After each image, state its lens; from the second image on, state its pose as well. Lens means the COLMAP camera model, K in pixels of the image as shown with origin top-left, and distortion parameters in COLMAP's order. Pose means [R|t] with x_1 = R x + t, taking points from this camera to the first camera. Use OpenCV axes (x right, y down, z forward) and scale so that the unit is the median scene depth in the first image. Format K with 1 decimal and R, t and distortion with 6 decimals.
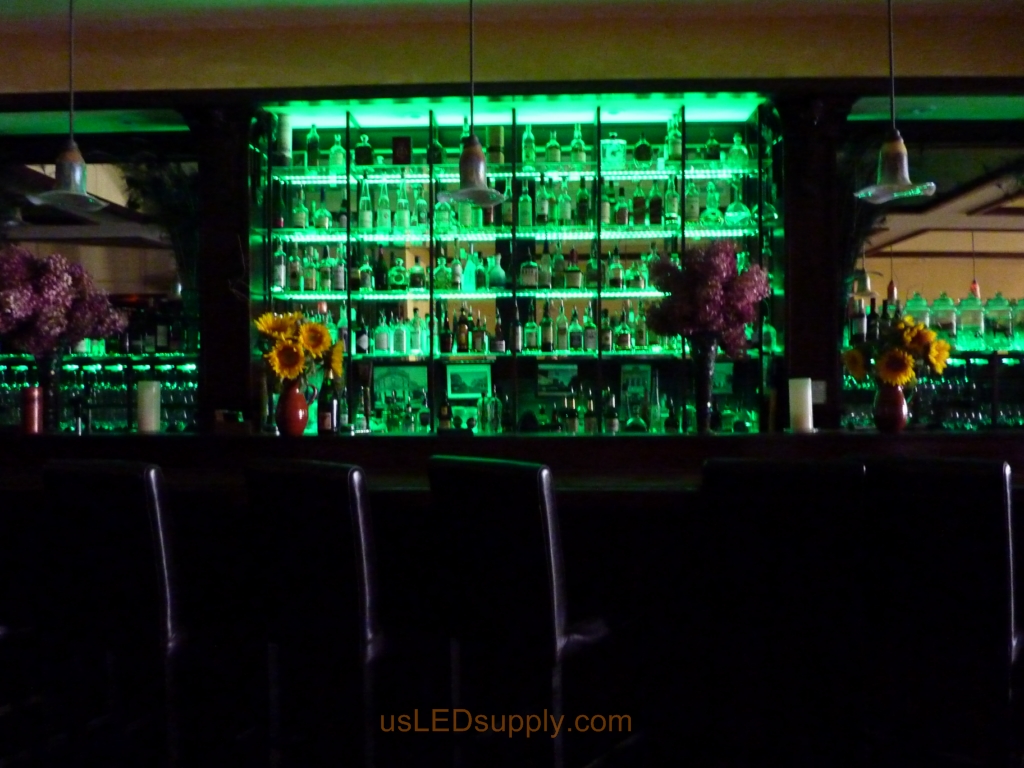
lens RADIAL K [[757.9, 0, 514.5], [0, 757.9, 385.6], [0, 0, 1]] dist [-0.034766, 0.002386]
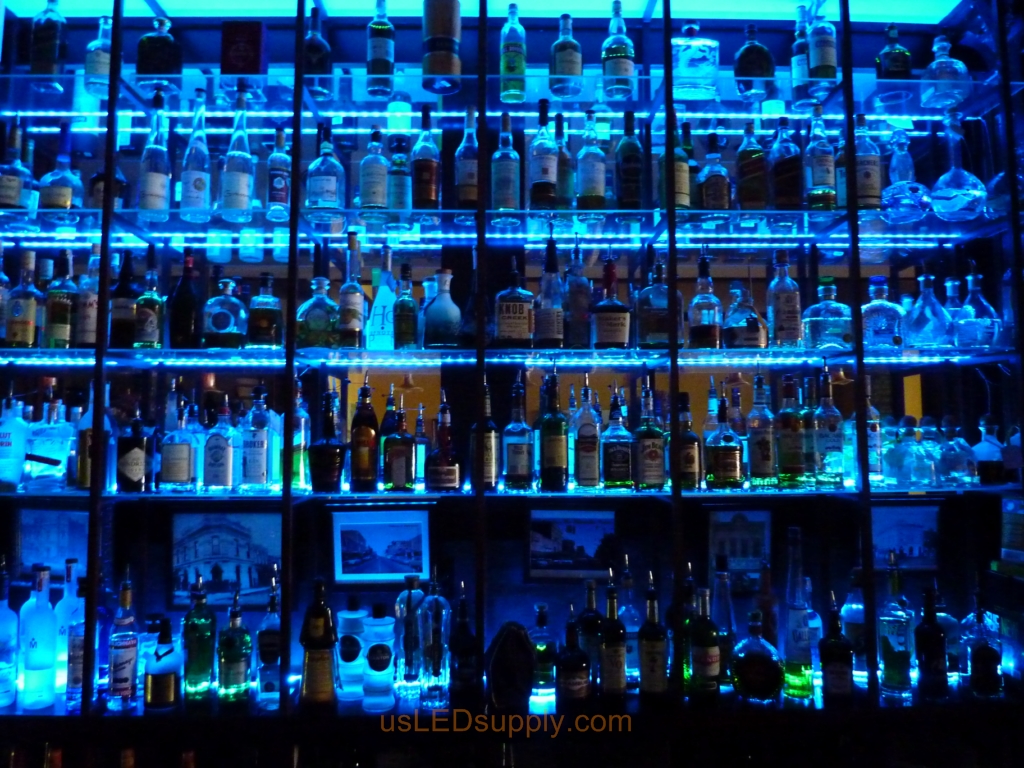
lens RADIAL K [[757.9, 0, 516.2], [0, 757.9, 377.8], [0, 0, 1]] dist [-0.034766, 0.002386]
pose [[0.998430, 0.007183, 0.055544, -0.004342], [-0.001479, 0.994777, -0.102062, -0.063571], [-0.055987, 0.101819, 0.993226, 0.552614]]
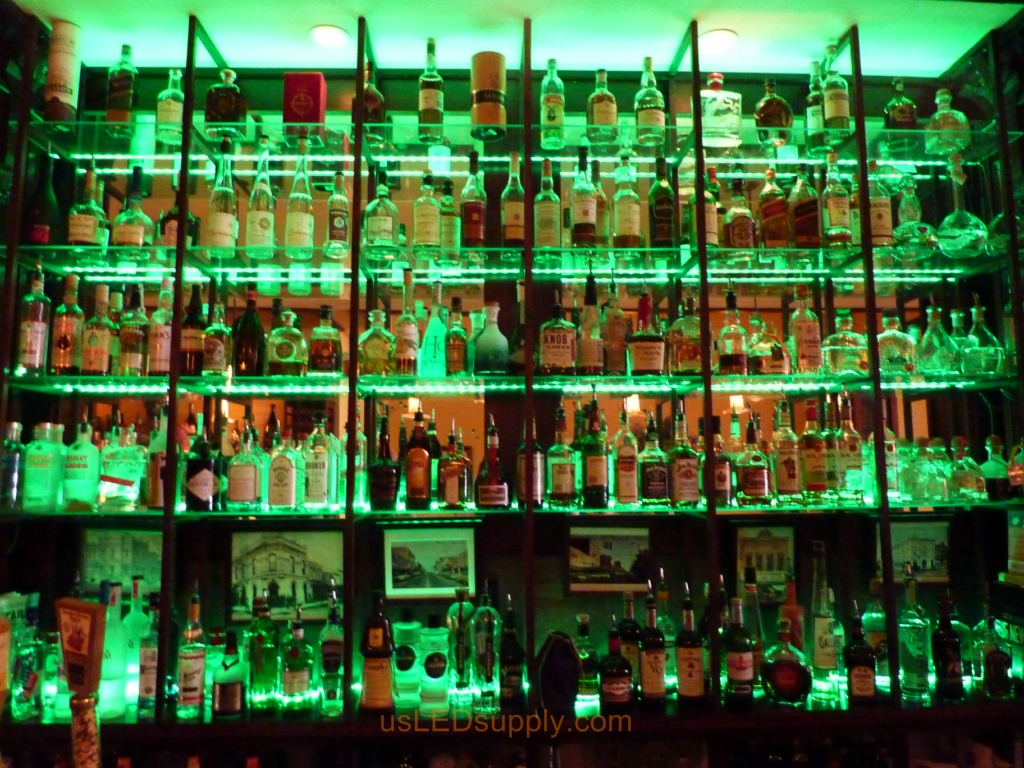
lens RADIAL K [[757.9, 0, 517.0], [0, 757.9, 382.6], [0, 0, 1]] dist [-0.034766, 0.002386]
pose [[0.997467, 0.007000, 0.070792, -0.040793], [0.002665, 0.990770, -0.135528, -0.056854], [-0.071087, 0.135373, 0.988241, 0.521160]]
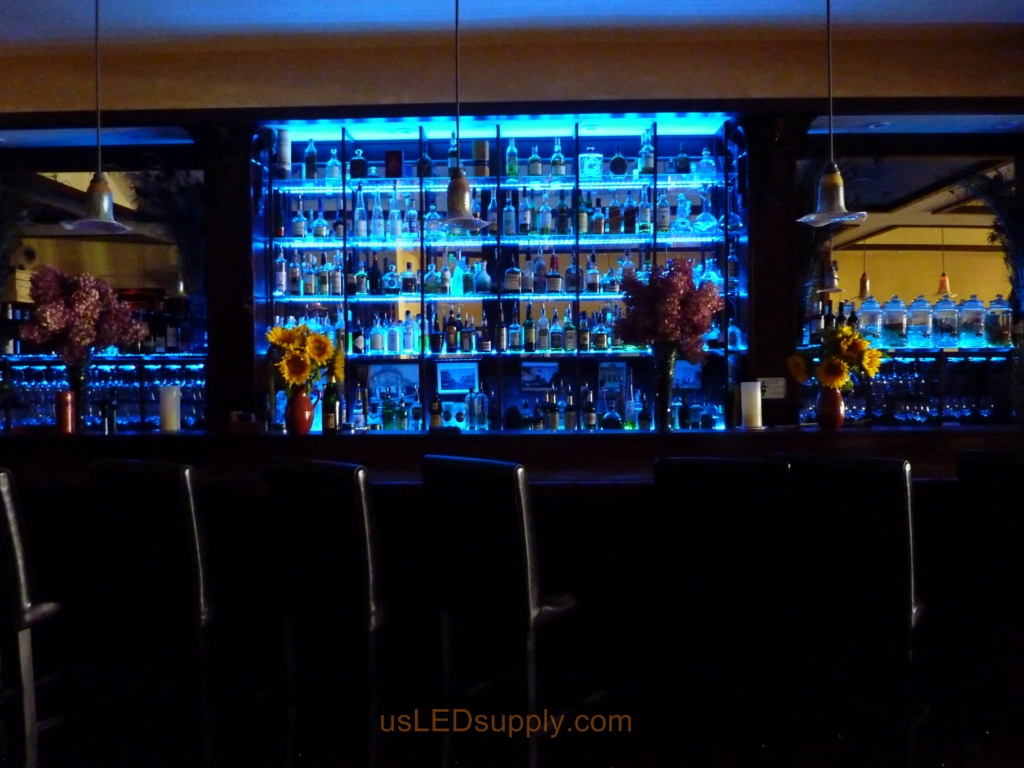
lens RADIAL K [[757.9, 0, 512.3], [0, 757.9, 386.3], [0, 0, 1]] dist [-0.034766, 0.002386]
pose [[0.999949, -0.003741, 0.009421, 0.007645], [0.003515, 0.999708, 0.023906, -0.020234], [-0.009507, -0.023871, 0.999670, -0.082171]]
